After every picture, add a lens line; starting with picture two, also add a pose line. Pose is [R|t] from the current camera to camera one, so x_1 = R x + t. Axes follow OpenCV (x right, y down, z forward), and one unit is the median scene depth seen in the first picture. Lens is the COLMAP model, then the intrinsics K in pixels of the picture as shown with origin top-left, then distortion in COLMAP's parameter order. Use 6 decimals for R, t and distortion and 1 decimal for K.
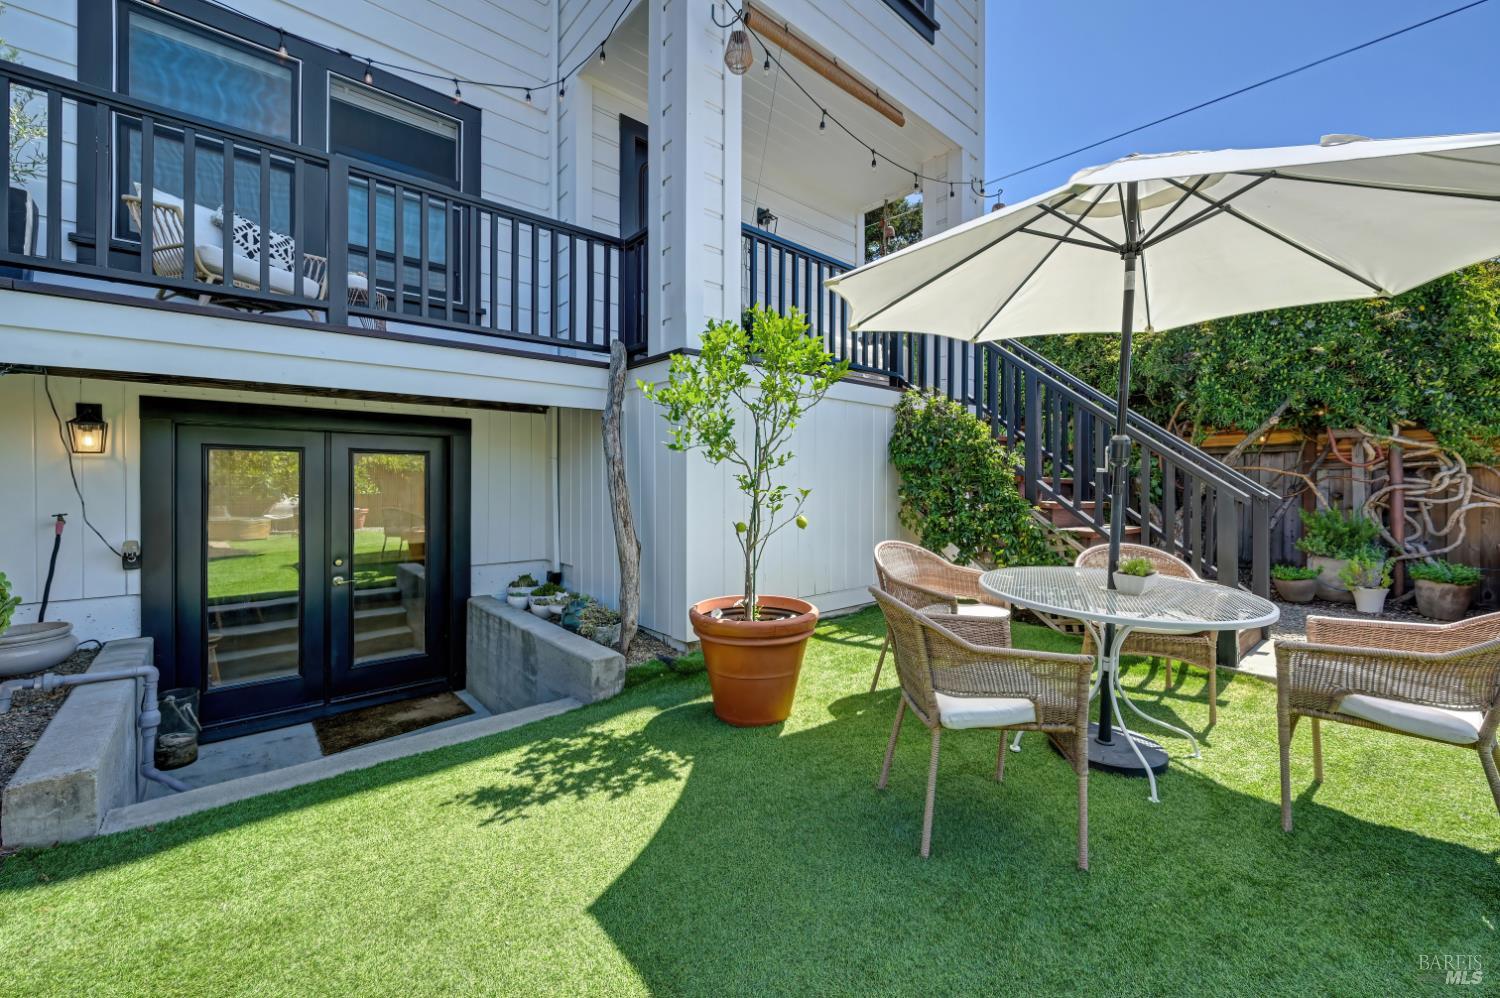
lens RADIAL K [[597.4, 0, 749.6], [0, 597.4, 488.1], [0, 0, 1]] dist [0.001661, 0.000253]
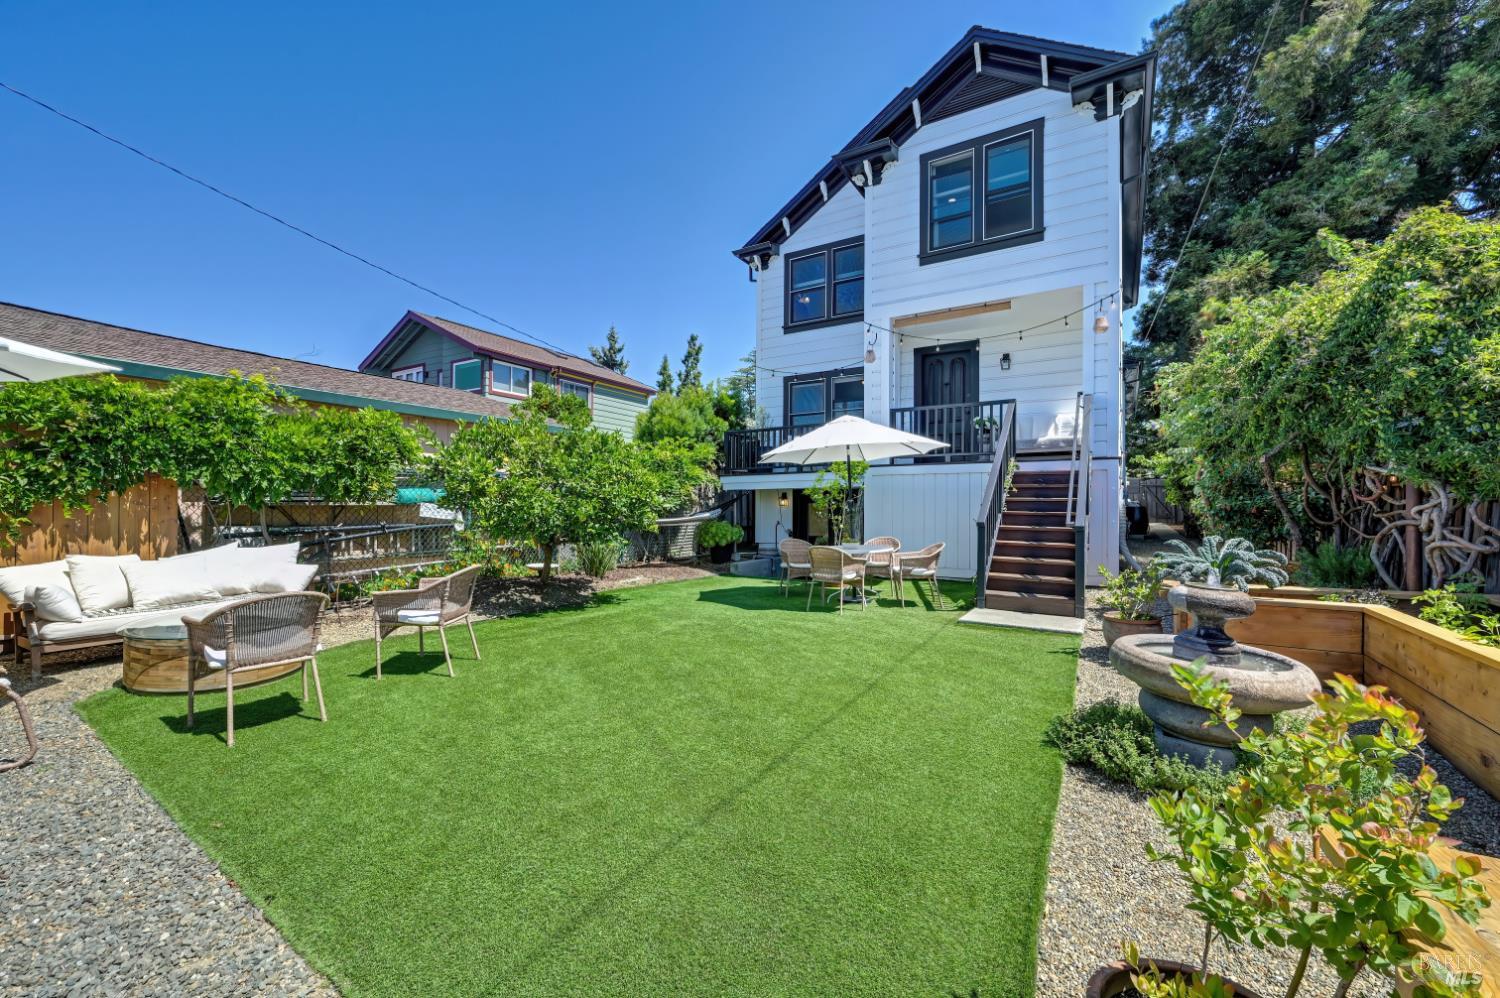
lens RADIAL K [[595.6, 0, 759.8], [0, 595.6, 501.0], [0, 0, 1]] dist [-0.001869, 0.000823]
pose [[0.299493, -0.015905, -0.953966, 1.814190], [-0.013138, 0.999697, -0.020792, -0.003769], [0.954008, 0.018760, 0.299194, -0.210832]]
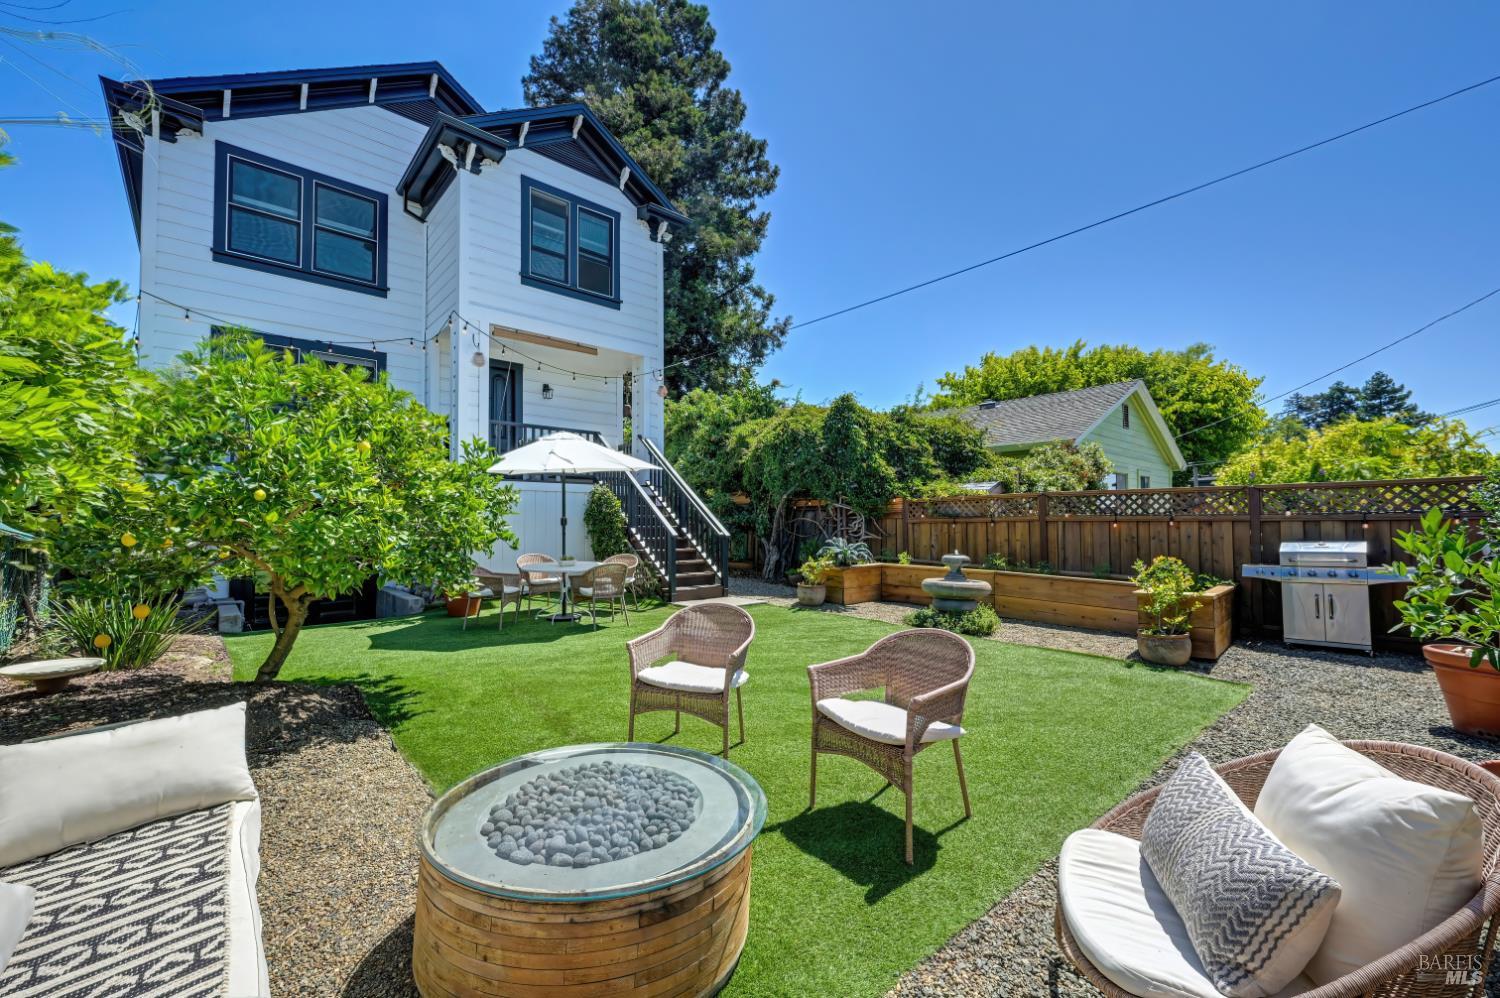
lens RADIAL K [[596.1, 0, 755.8], [0, 596.1, 503.7], [0, 0, 1]] dist [-0.000529, -0.000073]
pose [[0.999525, -0.008844, 0.029538, 0.798684], [0.009969, 0.999221, -0.038176, -0.013433], [-0.029178, 0.038453, 0.998834, -1.131287]]
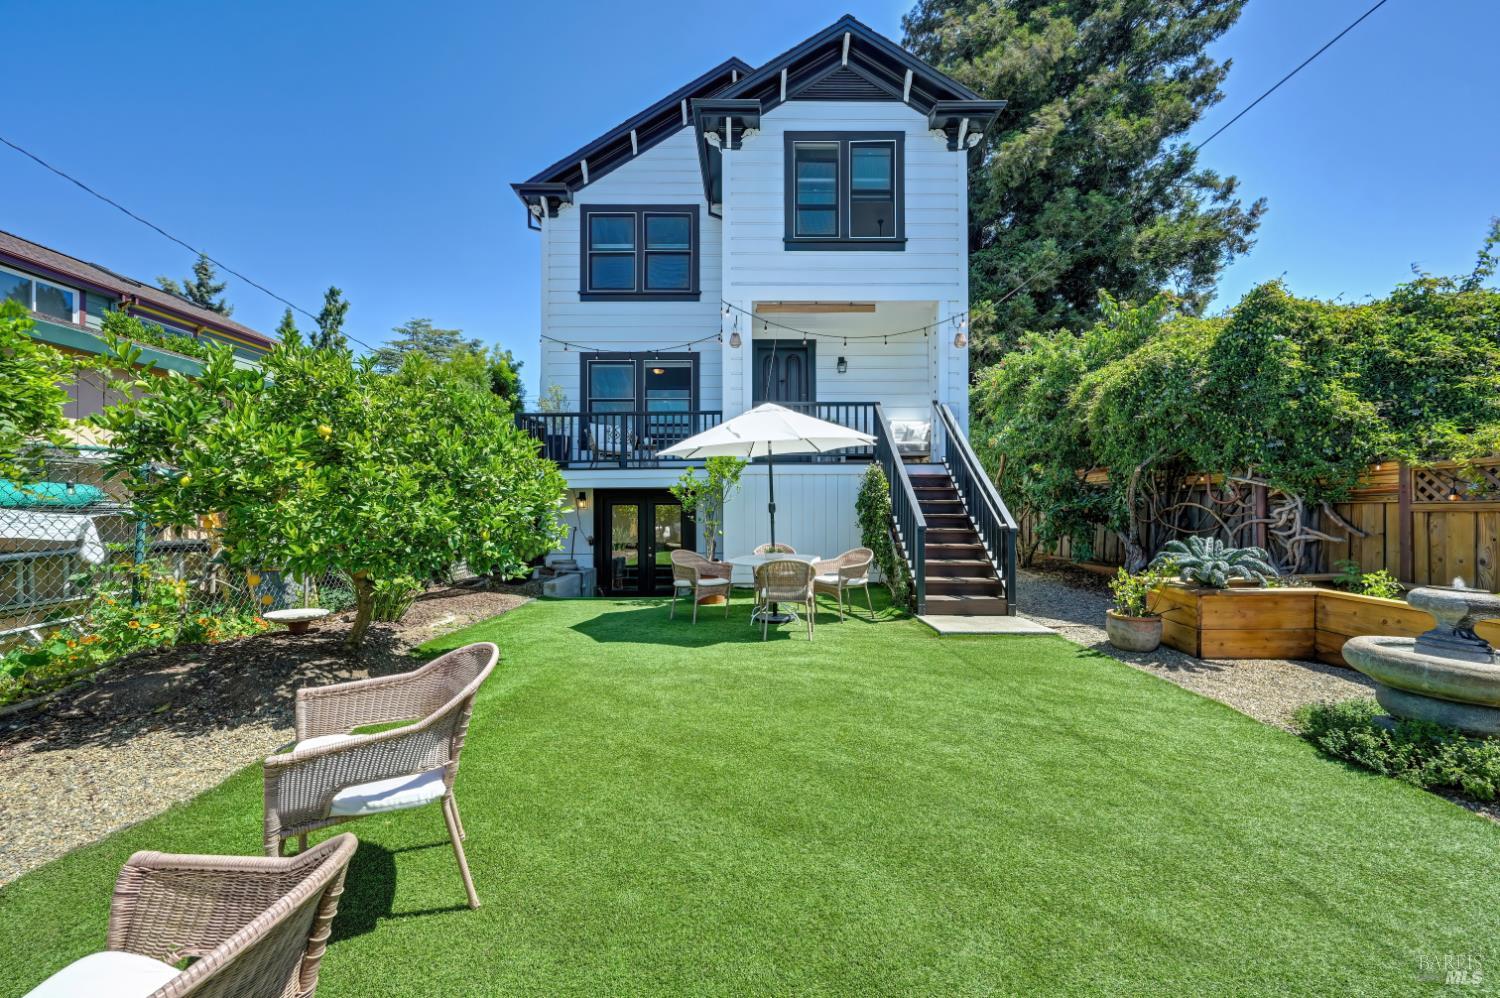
lens RADIAL K [[593.3, 0, 757.7], [0, 593.3, 504.0], [0, 0, 1]] dist [-0.000318, -0.000293]
pose [[0.756802, -0.011864, -0.653537, 1.214596], [-0.000322, 0.999828, -0.018523, -0.014744], [0.653644, 0.014228, 0.756668, -0.566318]]
